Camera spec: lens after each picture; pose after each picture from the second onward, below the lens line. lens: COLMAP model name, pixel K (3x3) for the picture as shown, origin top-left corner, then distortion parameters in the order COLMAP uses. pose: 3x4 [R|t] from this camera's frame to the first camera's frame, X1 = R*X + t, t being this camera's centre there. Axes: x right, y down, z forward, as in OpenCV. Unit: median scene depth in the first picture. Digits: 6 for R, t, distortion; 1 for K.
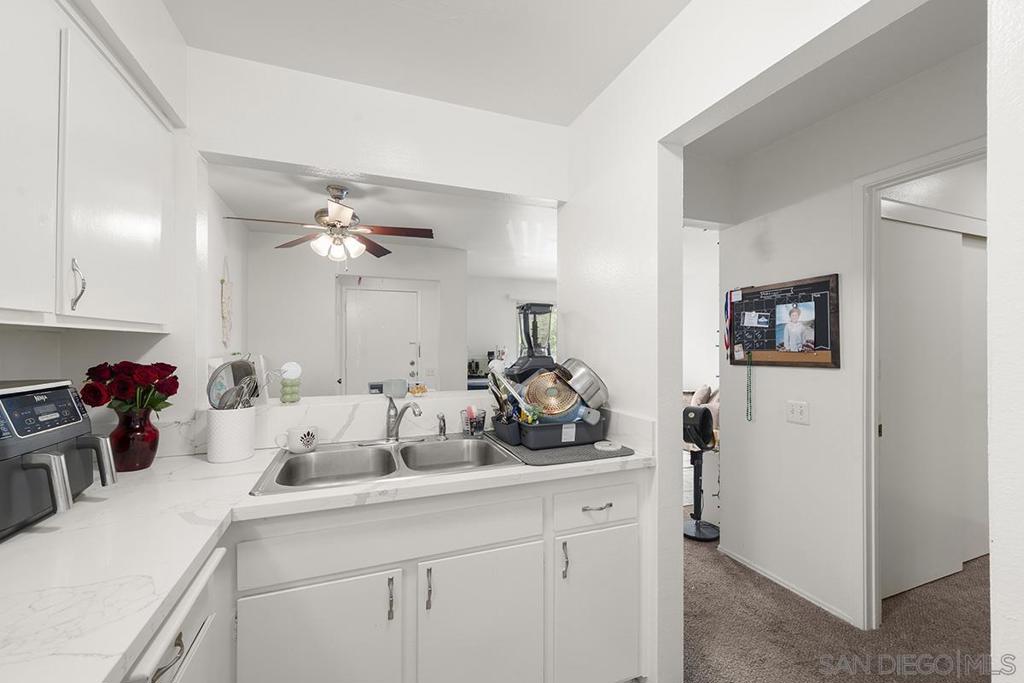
lens RADIAL K [[407.8, 0, 518.1], [0, 407.8, 343.3], [0, 0, 1]] dist [0.000291, -0.000435]
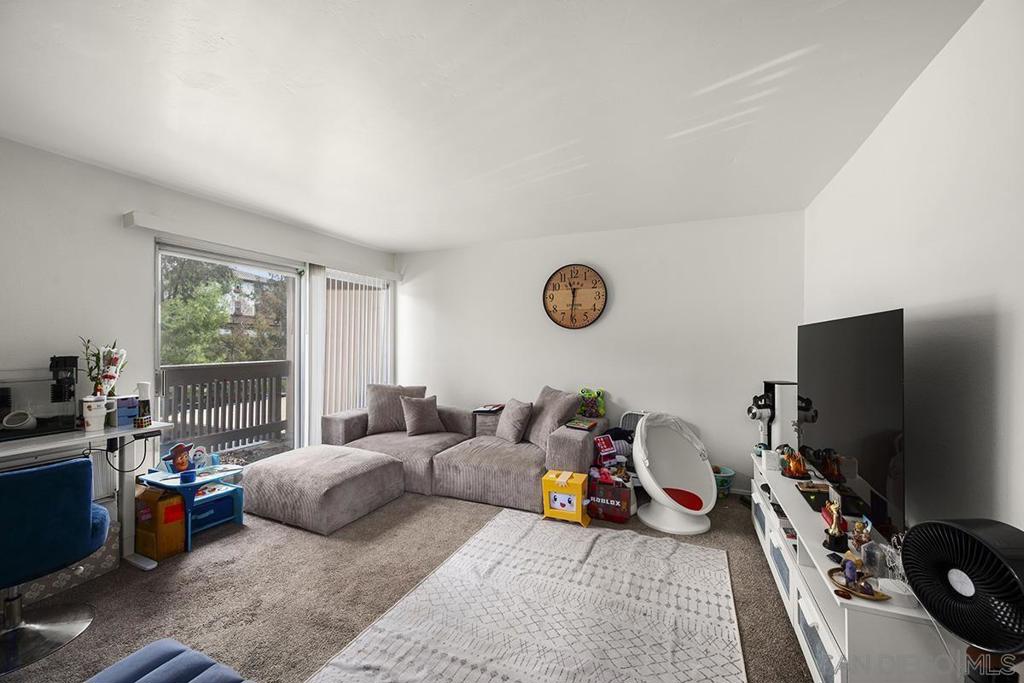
lens RADIAL K [[407.8, 0, 518.1], [0, 407.8, 341.5], [0, 0, 1]] dist [0.000291, -0.000435]
pose [[0.697000, 0.010960, 0.716987, -0.050890], [-0.014285, 0.999897, -0.001399, 0.001576], [-0.716929, -0.009267, 0.697085, 0.511537]]
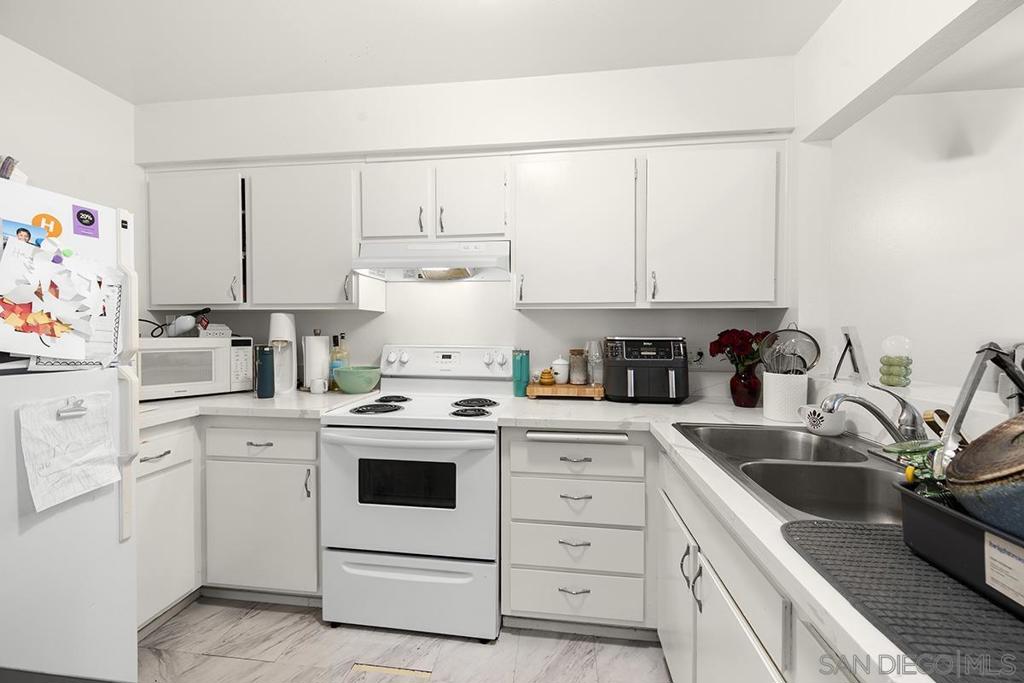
lens RADIAL K [[407.8, 0, 508.3], [0, 407.8, 337.6], [0, 0, 1]] dist [0.000291, -0.000435]
pose [[-0.476782, 0.012880, -0.878927, 0.148753], [0.000044, 0.999893, 0.014629, 0.011804], [0.879021, 0.006936, -0.476732, 0.217660]]
